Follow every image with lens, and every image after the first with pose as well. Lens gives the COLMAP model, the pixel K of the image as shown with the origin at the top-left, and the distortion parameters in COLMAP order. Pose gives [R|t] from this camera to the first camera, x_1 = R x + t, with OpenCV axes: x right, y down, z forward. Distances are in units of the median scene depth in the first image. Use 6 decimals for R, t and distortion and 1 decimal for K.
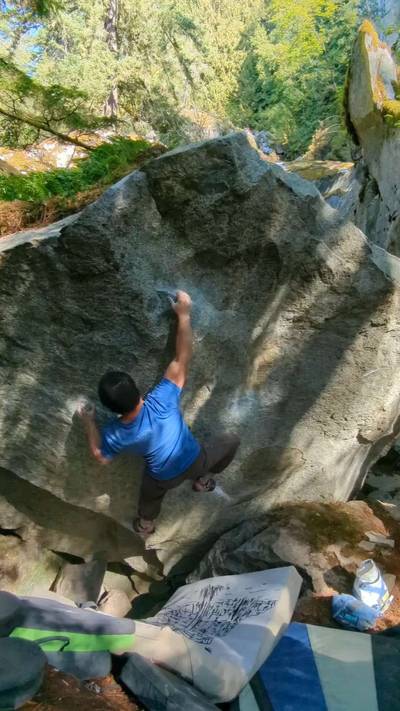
lens RADIAL K [[421.8, 0, 209.6], [0, 421.8, 352.9], [0, 0, 1]] dist [0.001805, 0.001383]
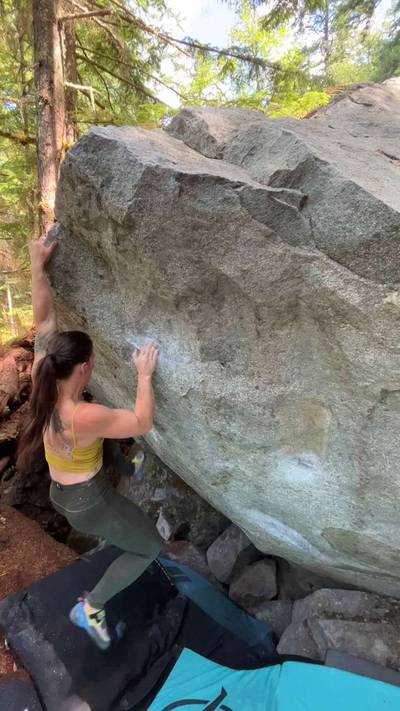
lens RADIAL K [[330.6, 0, 198.0], [0, 330.6, 355.2], [0, 0, 1]] dist [-0.001343, -0.000680]
pose [[0.610841, 0.117078, -0.783049, 0.528643], [0.008207, 0.988017, 0.154127, -0.220933], [0.791711, -0.100574, 0.602560, 0.673985]]
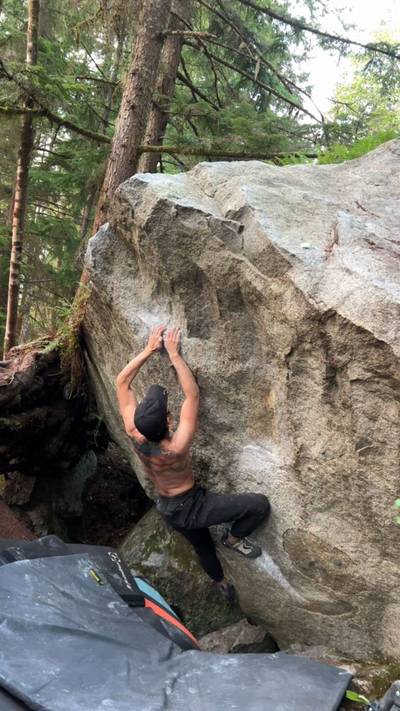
lens RADIAL K [[585.9, 0, 200.0], [0, 585.9, 355.5], [0, 0, 1]] dist [0.151216, -0.374965]
pose [[0.421593, 0.049349, -0.905441, 1.386626], [-0.170886, 0.984951, -0.025885, -0.029724], [0.890538, 0.165640, 0.423682, 0.476501]]
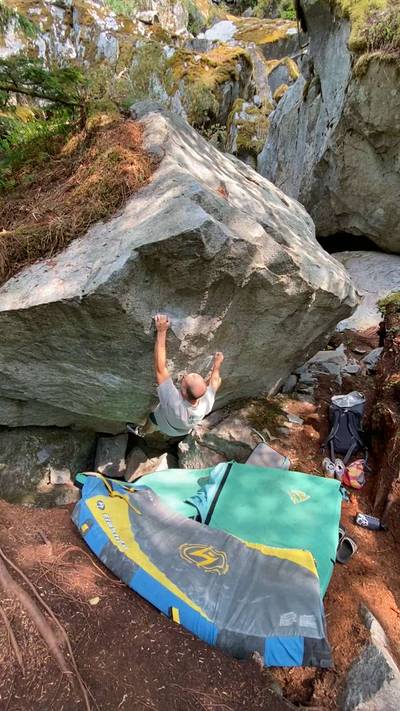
lens RADIAL K [[330.6, 0, 198.0], [0, 330.6, 355.2], [0, 0, 1]] dist [-0.001343, -0.000680]
pose [[0.996255, -0.071546, 0.048560, -0.030728], [0.047705, 0.923164, 0.381436, -0.447496], [-0.072119, -0.377691, 0.923119, -0.112440]]
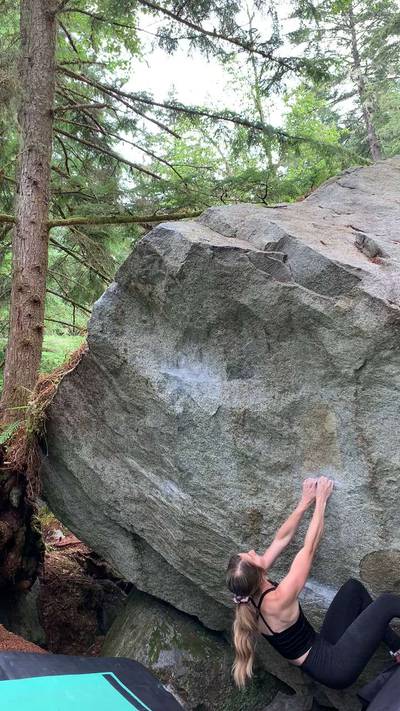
lens RADIAL K [[613.5, 0, 203.4], [0, 613.5, 351.0], [0, 0, 1]] dist [0.177477, -0.435212]
pose [[0.634765, -0.176071, -0.752378, 1.130684], [0.055608, 0.981577, -0.182794, 0.091464], [0.770702, 0.074193, 0.632862, 0.068335]]
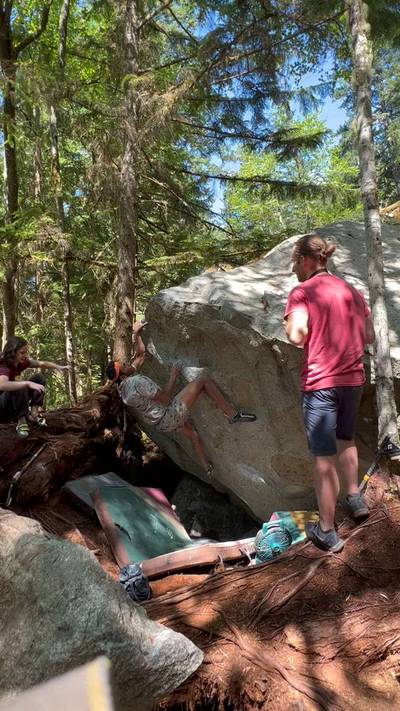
lens RADIAL K [[421.8, 0, 209.6], [0, 421.8, 352.9], [0, 0, 1]] dist [0.001805, 0.001383]
pose [[0.505301, -0.106753, -0.856314, 1.771648], [0.036777, 0.994081, -0.102226, 0.029926], [0.862159, 0.020163, 0.506237, 0.092972]]
